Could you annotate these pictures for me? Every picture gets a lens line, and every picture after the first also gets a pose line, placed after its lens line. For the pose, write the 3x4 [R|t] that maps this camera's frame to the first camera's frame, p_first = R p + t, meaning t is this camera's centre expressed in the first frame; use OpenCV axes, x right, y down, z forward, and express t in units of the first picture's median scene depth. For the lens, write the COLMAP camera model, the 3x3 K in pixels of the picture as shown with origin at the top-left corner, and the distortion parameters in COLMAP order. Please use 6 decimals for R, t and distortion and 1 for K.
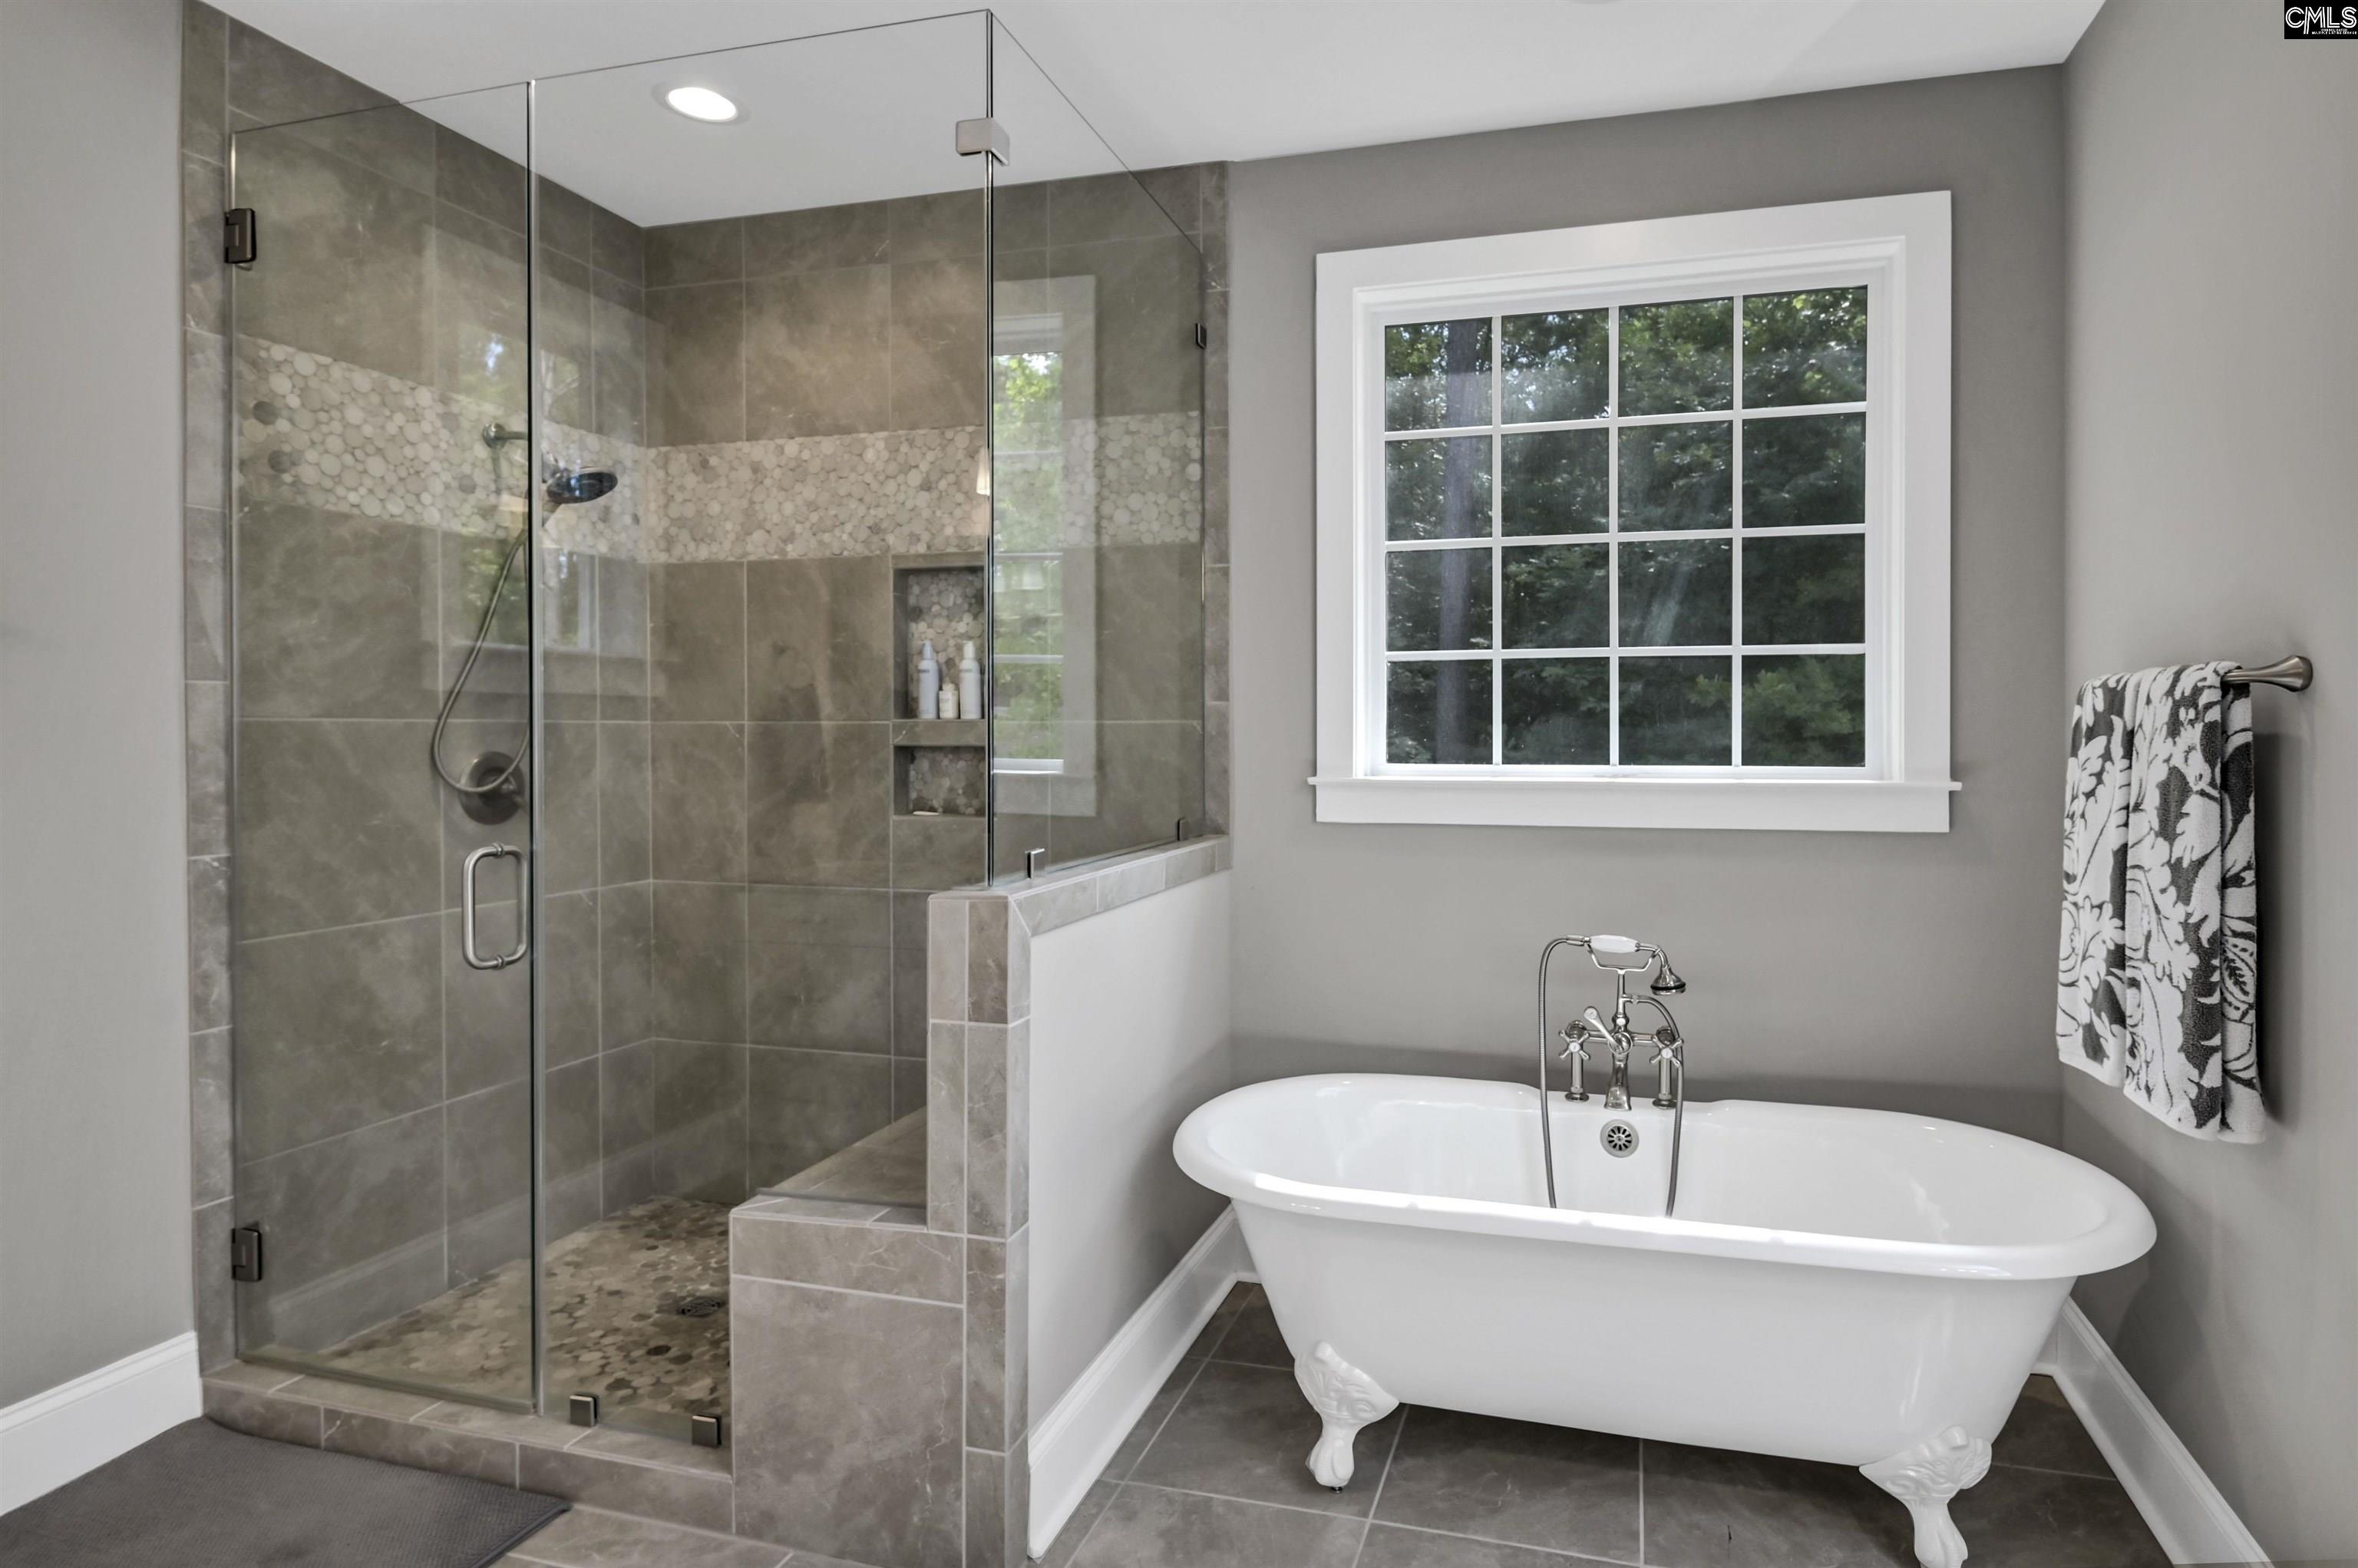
lens RADIAL K [[1212.6, 0, 1246.6], [0, 1212.6, 743.3], [0, 0, 1]] dist [-0.001741, -0.005241]
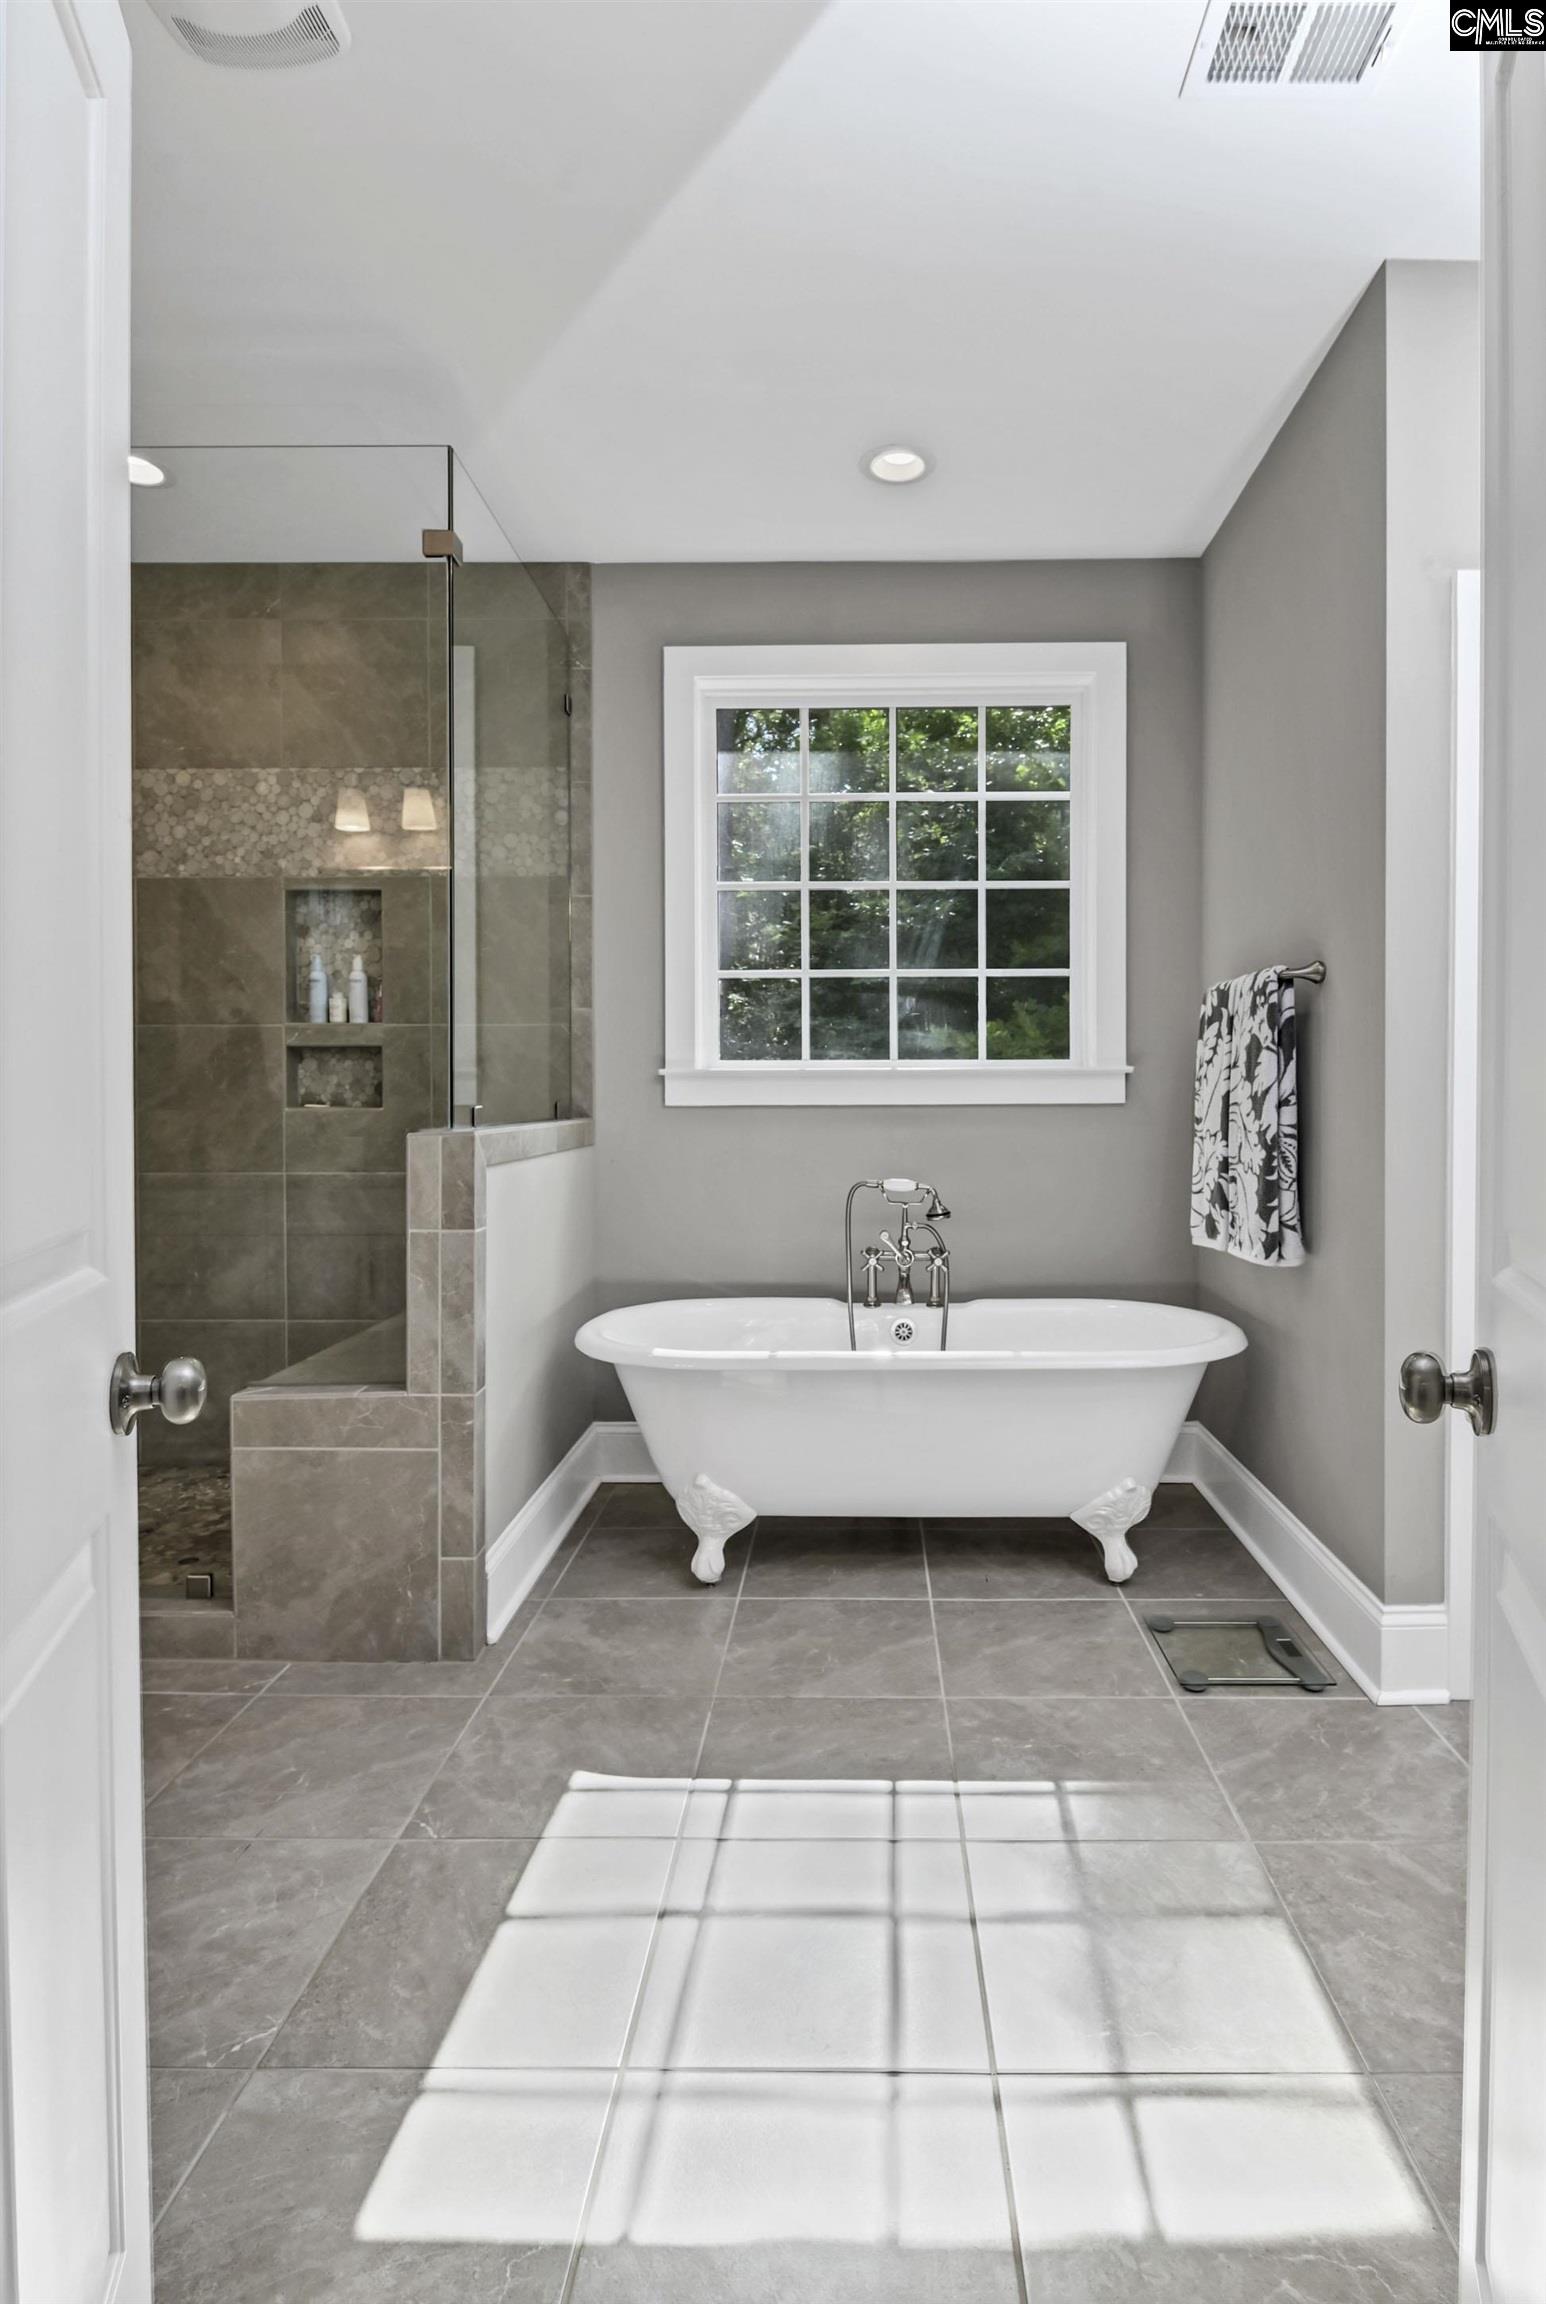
lens RADIAL K [[1184.8, 0, 780.6], [0, 1184.8, 1117.0], [0, 0, 1]] dist [-0.001741, -0.005241]
pose [[0.971572, -0.006274, 0.236660, -0.130252], [0.003426, 0.999917, 0.012445, 0.069947], [-0.236718, -0.011280, 0.971513, -0.233737]]
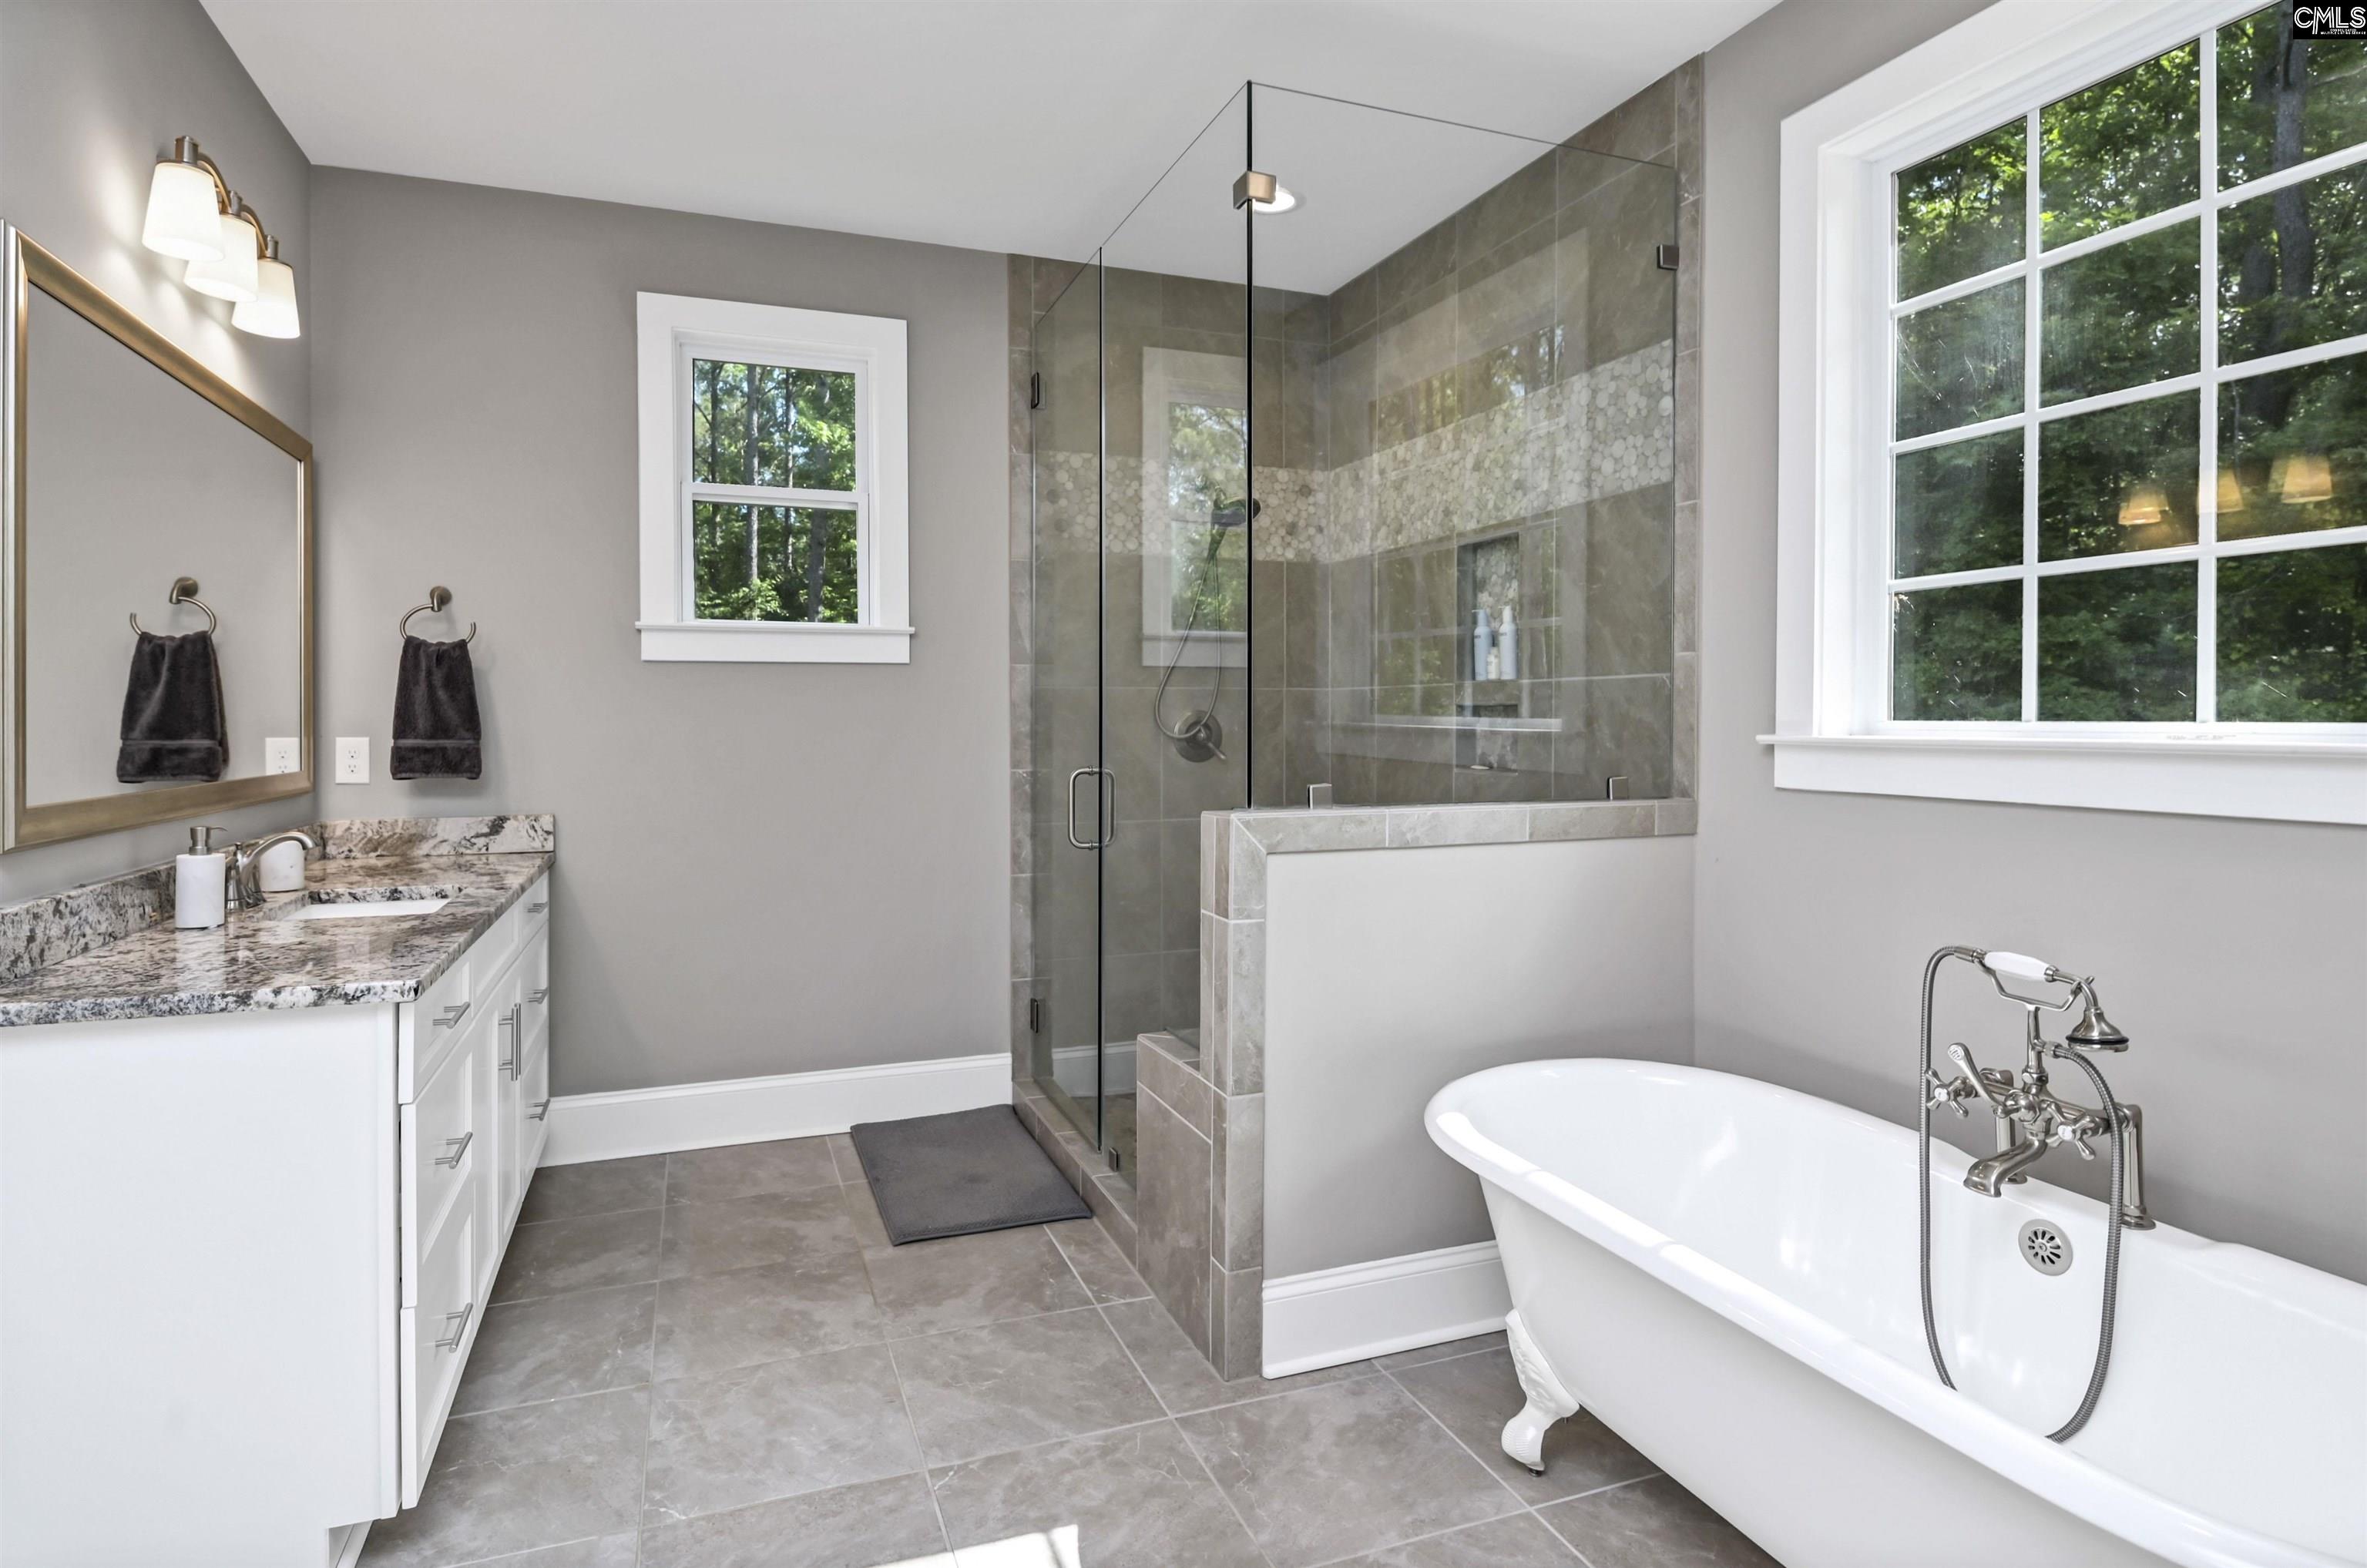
lens RADIAL K [[1186.6, 0, 1199.4], [0, 1186.6, 739.4], [0, 0, 1]] dist [-0.002957, -0.000913]
pose [[0.606589, 0.014626, -0.794881, 0.536155], [-0.007484, 0.999892, 0.012687, 0.026347], [0.794981, -0.001747, 0.606632, 0.189255]]
